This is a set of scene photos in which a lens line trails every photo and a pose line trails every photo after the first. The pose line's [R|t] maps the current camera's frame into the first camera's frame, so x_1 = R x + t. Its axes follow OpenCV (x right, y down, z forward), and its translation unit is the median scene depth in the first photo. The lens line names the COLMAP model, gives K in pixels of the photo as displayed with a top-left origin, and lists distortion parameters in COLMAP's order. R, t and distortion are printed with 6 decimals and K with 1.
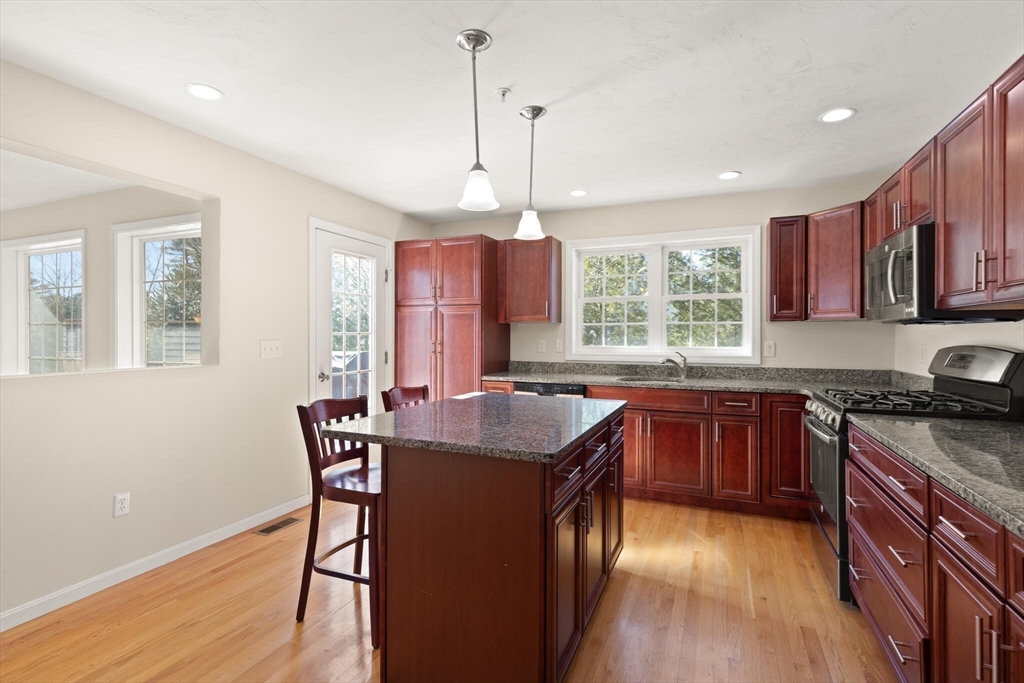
lens RADIAL K [[474.2, 0, 516.5], [0, 474.2, 338.9], [0, 0, 1]] dist [0.004613, 0.000216]
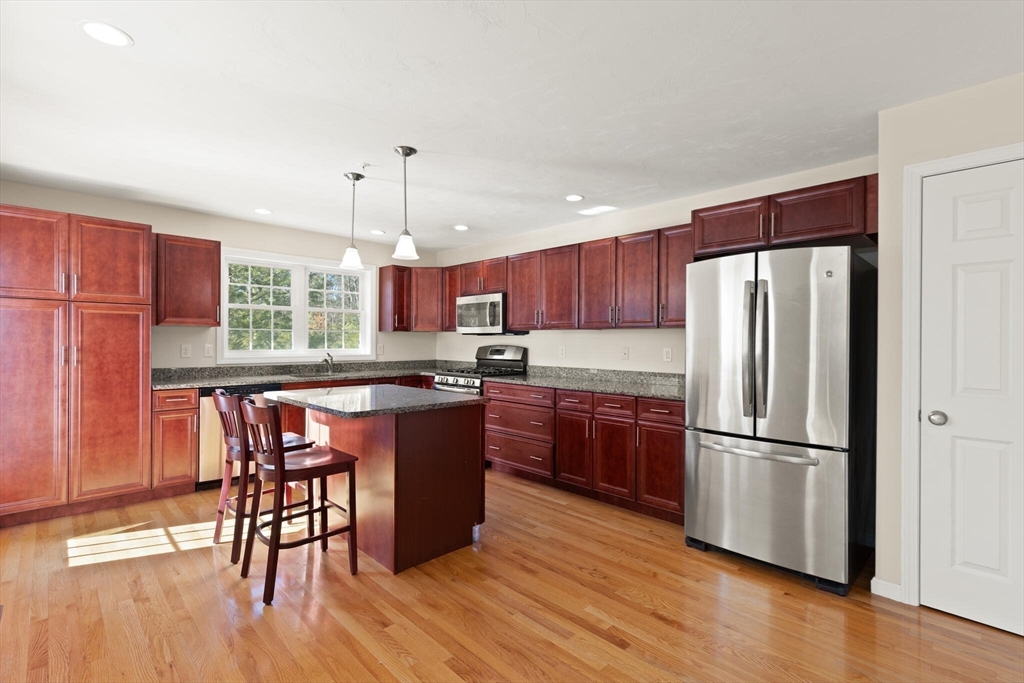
lens RADIAL K [[474.2, 0, 516.5], [0, 474.2, 338.9], [0, 0, 1]] dist [0.004613, 0.000216]
pose [[0.383131, 0.003633, 0.923687, -0.655508], [0.003979, 0.999976, -0.005584, -0.001190], [-0.923685, 0.005815, 0.383108, 0.031581]]
